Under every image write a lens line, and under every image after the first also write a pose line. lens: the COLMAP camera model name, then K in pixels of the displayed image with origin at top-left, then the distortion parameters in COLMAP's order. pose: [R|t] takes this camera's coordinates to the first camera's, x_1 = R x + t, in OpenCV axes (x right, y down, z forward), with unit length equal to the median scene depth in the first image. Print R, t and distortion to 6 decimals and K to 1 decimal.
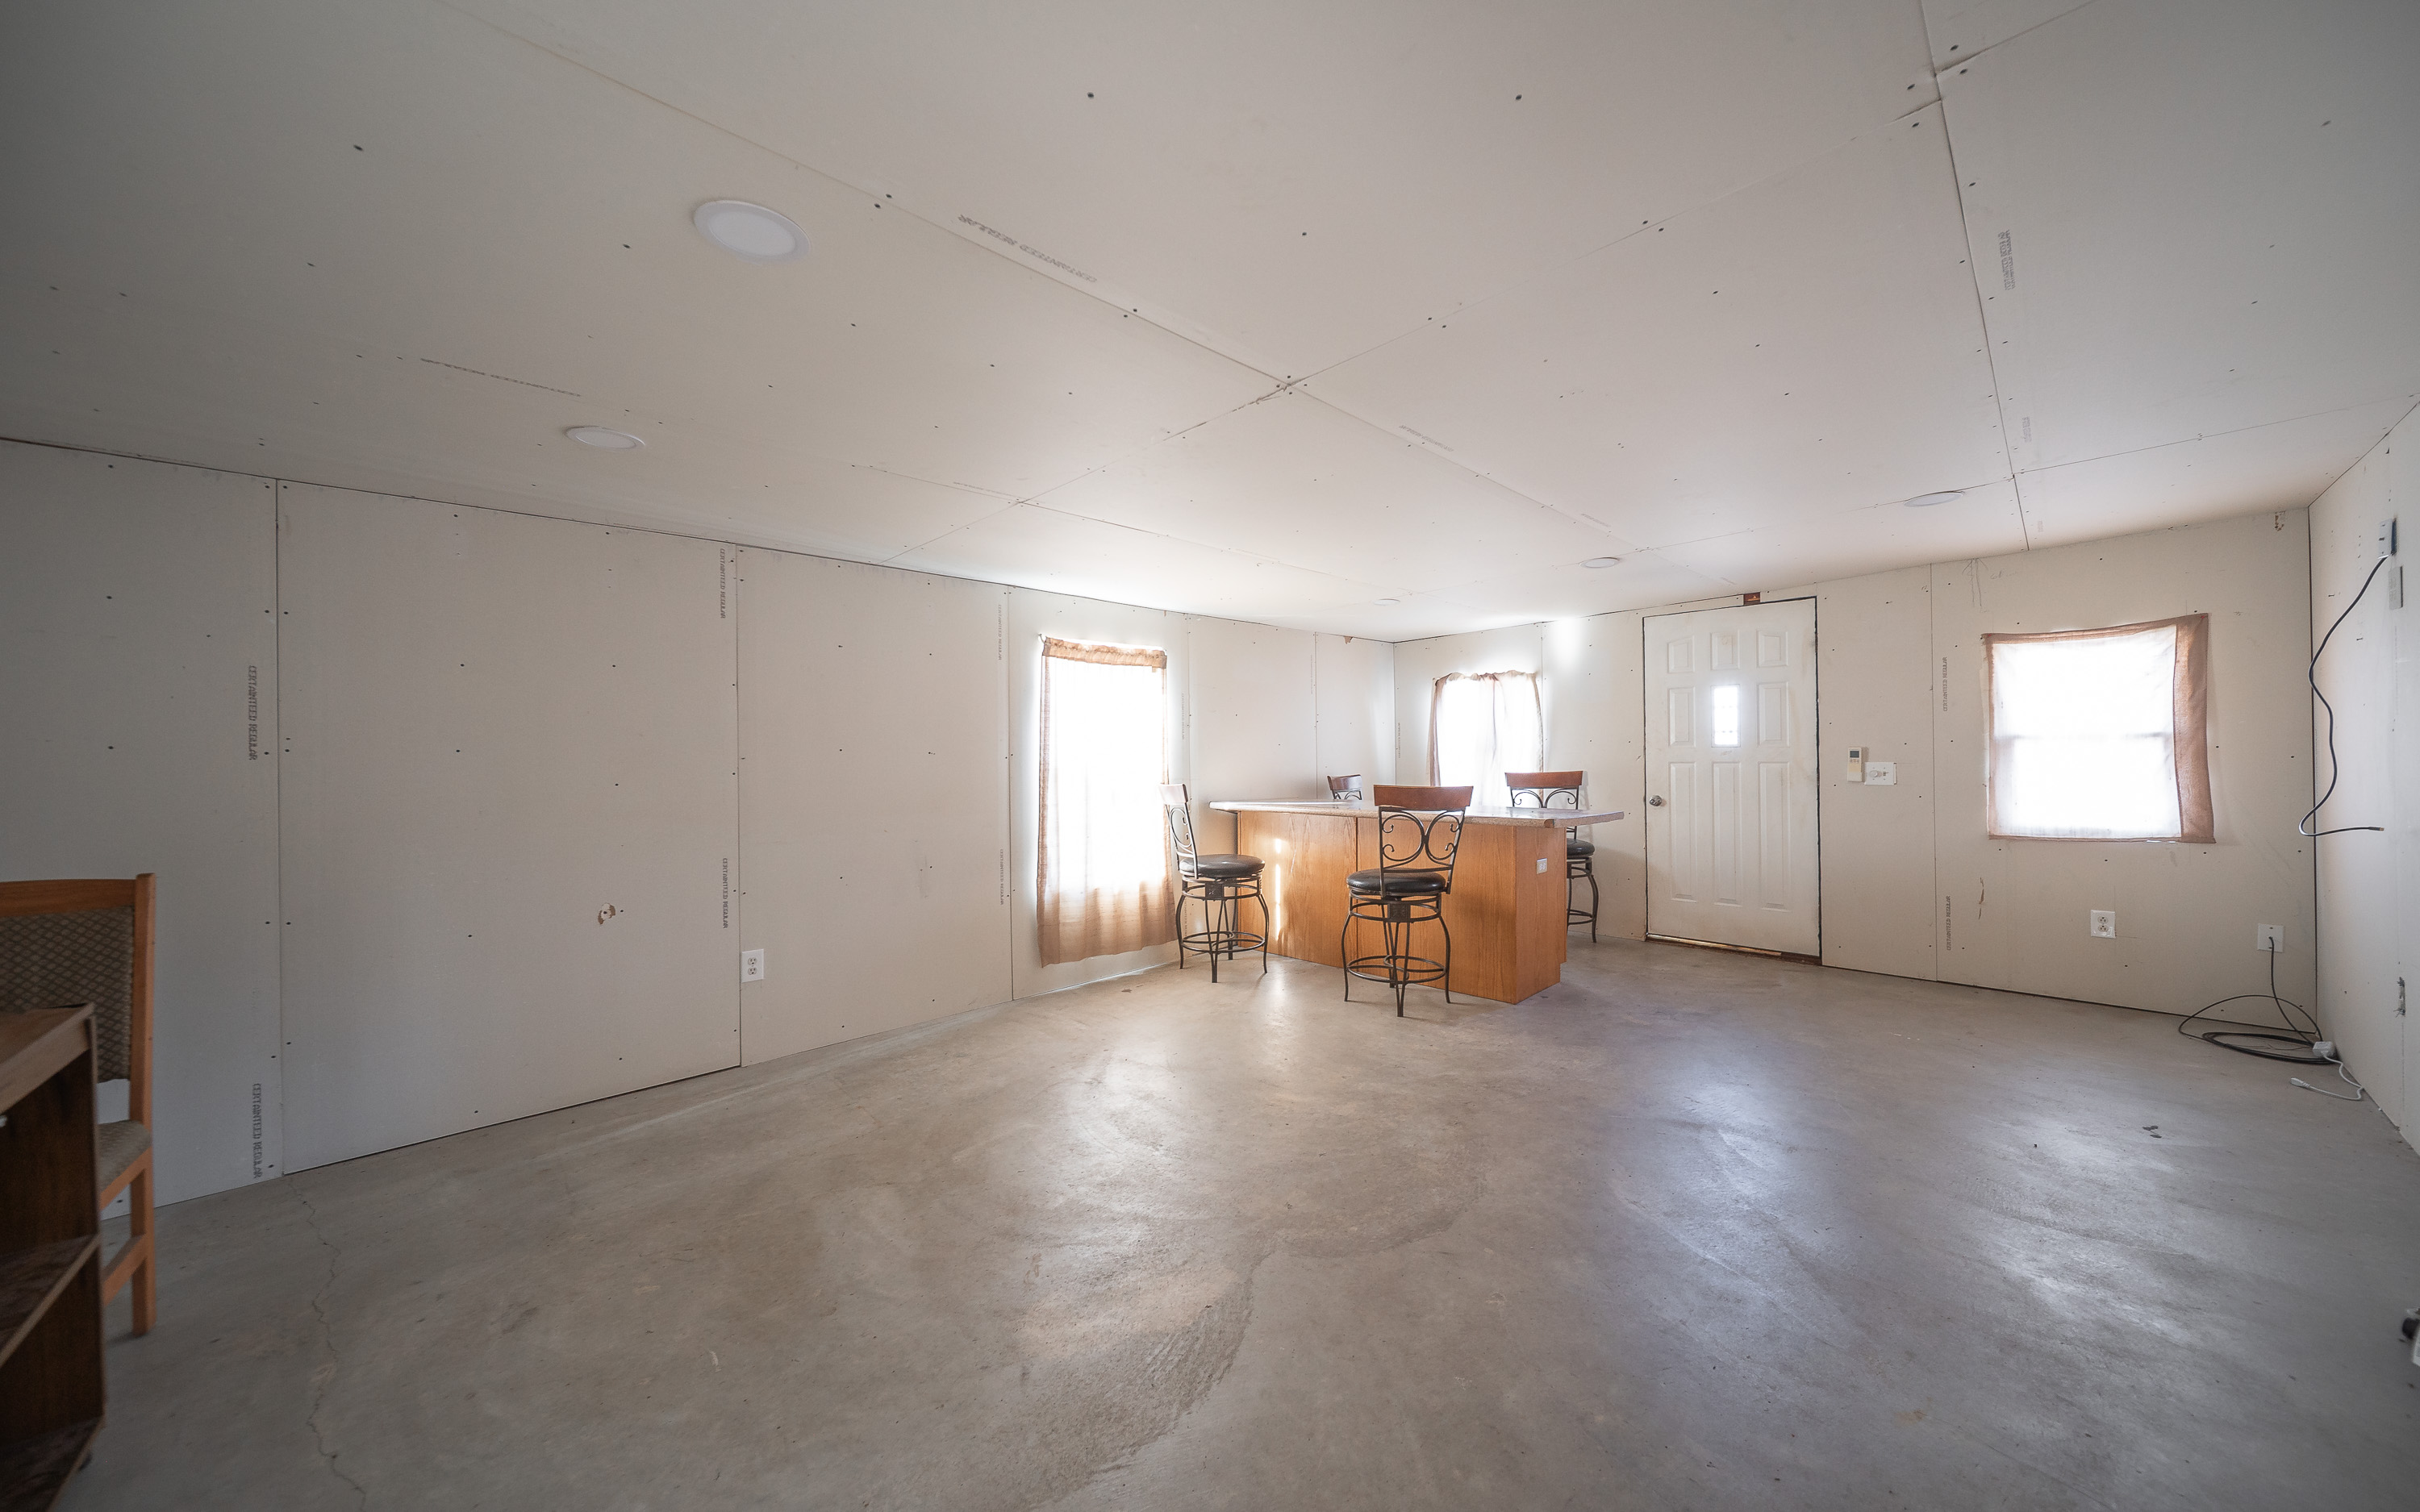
lens RADIAL K [[852.3, 0, 1209.7], [0, 852.3, 754.5], [0, 0, 1]] dist [-0.006561, -0.000441]
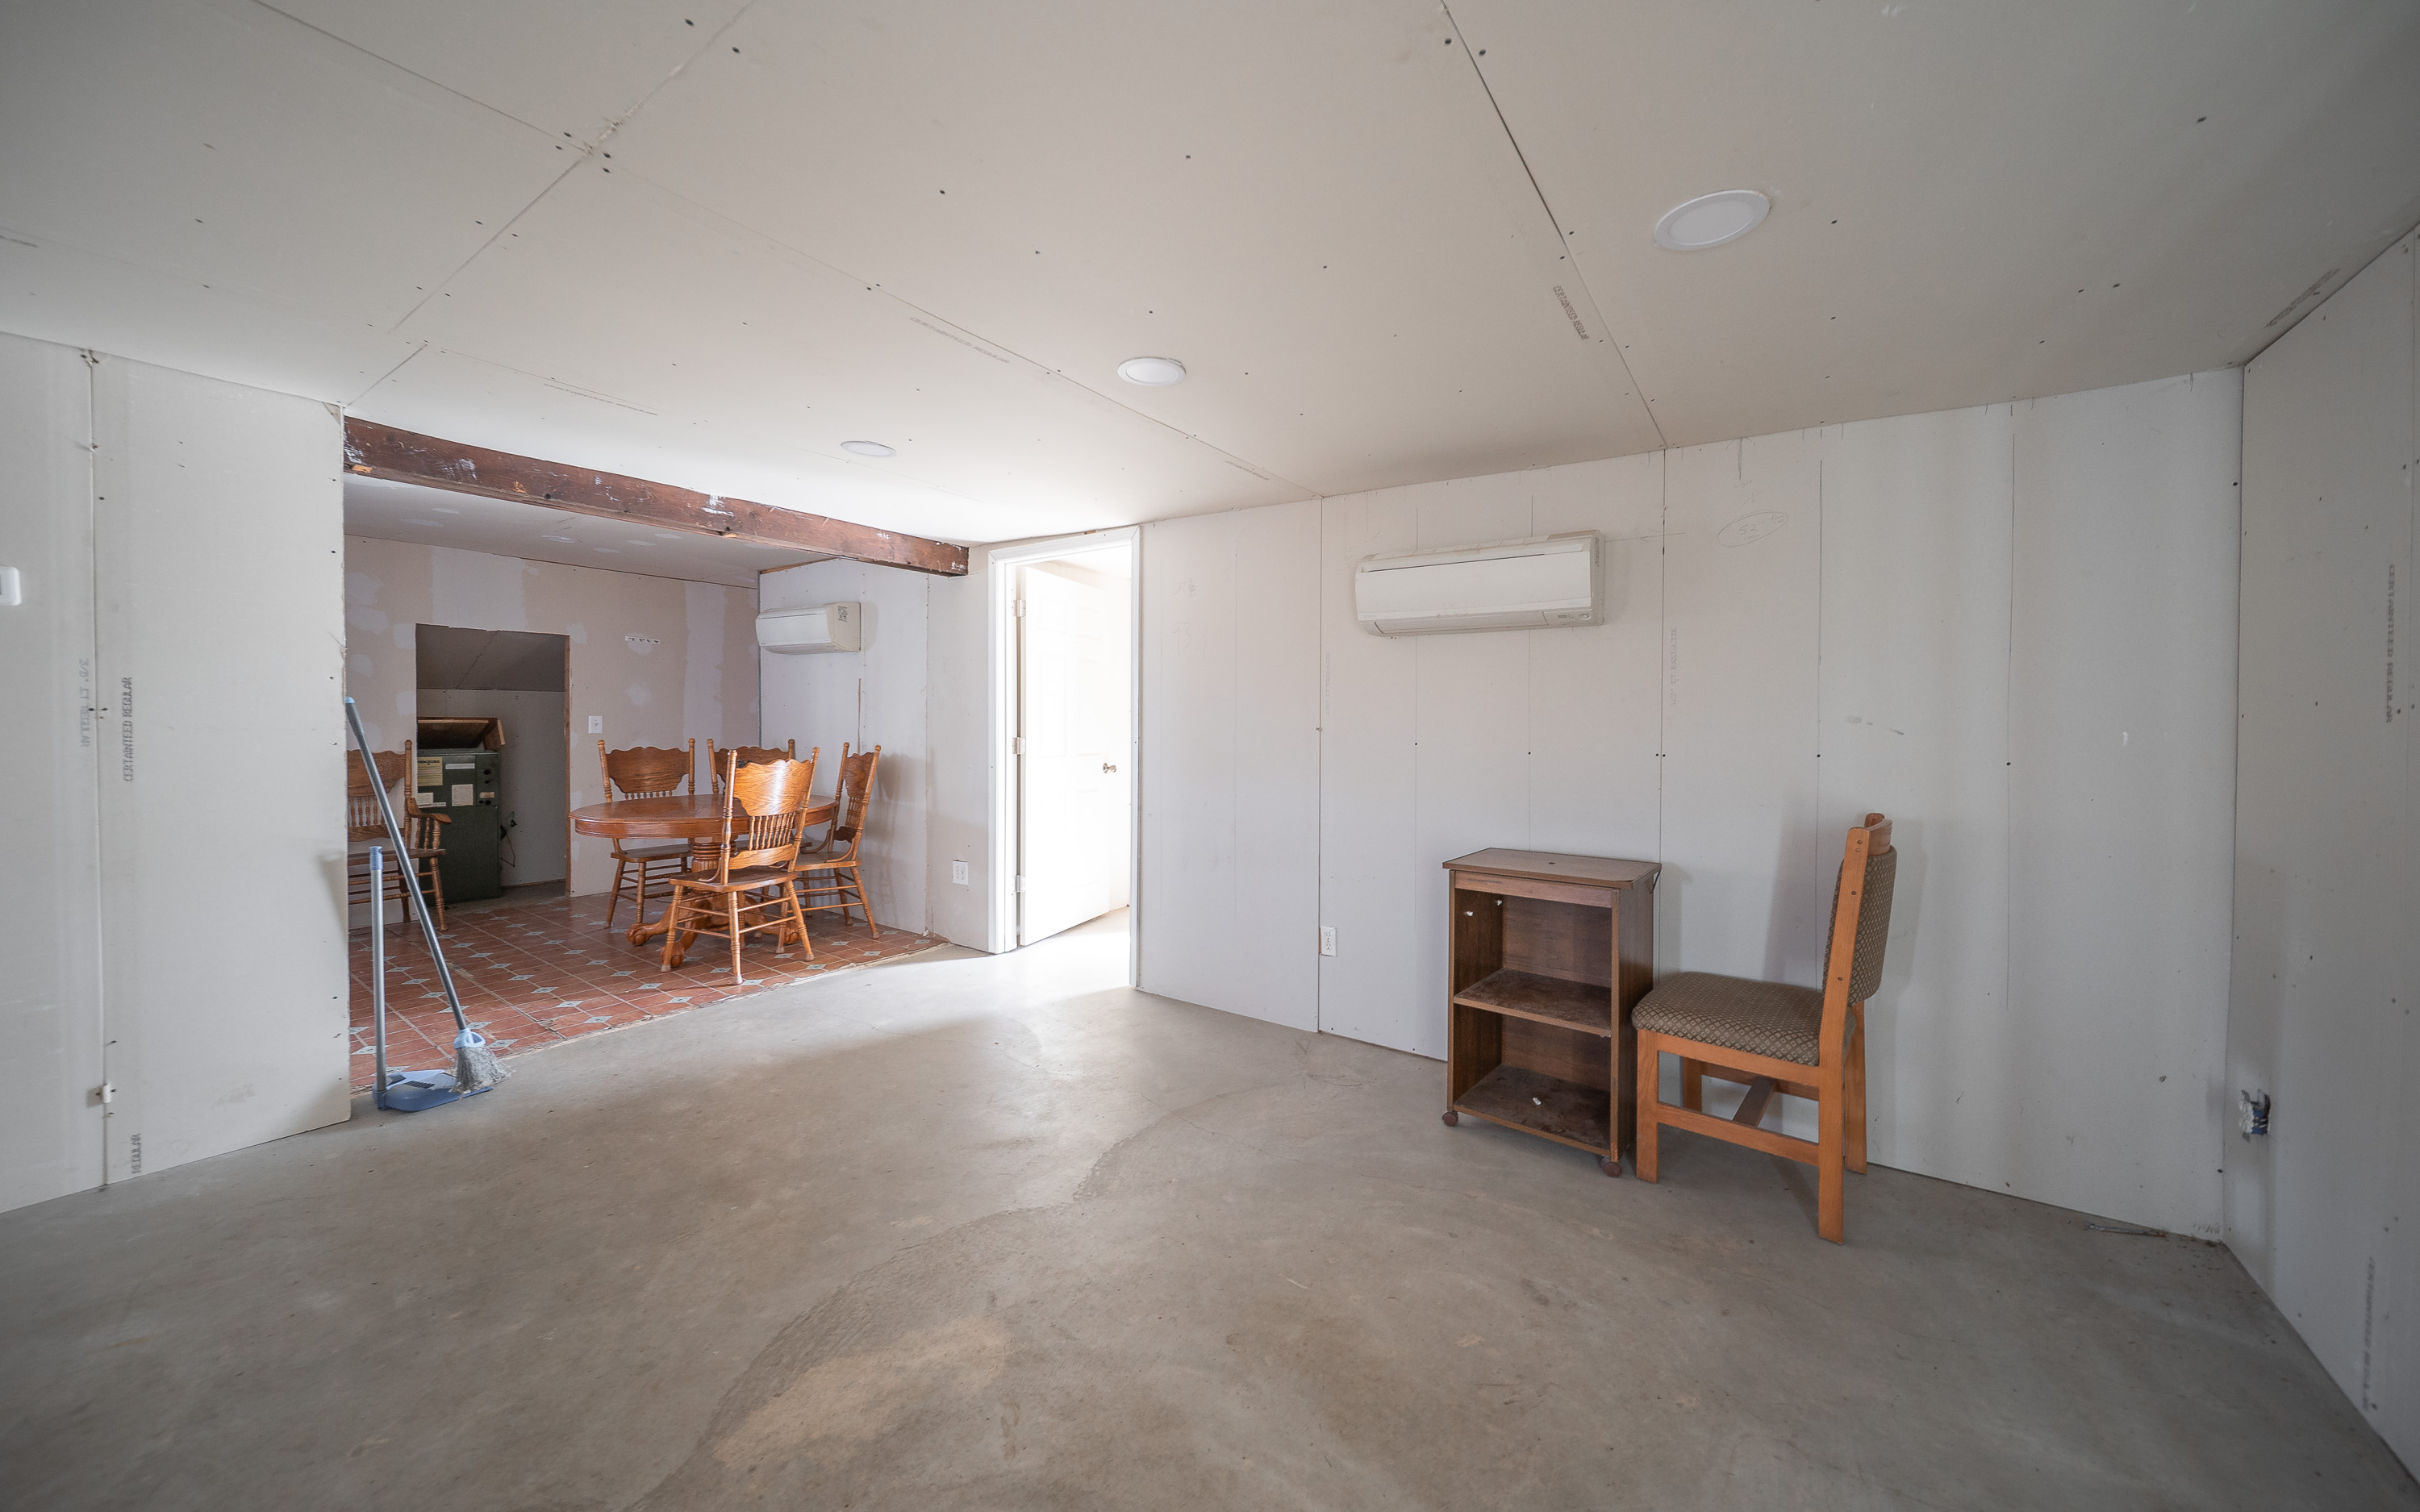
lens RADIAL K [[852.3, 0, 1217.7], [0, 852.3, 737.6], [0, 0, 1]] dist [-0.006561, -0.000441]
pose [[-0.982478, 0.009522, -0.186136, -0.277889], [0.005668, 0.999759, 0.021224, 0.001833], [0.186293, 0.019797, -0.982295, 1.906970]]
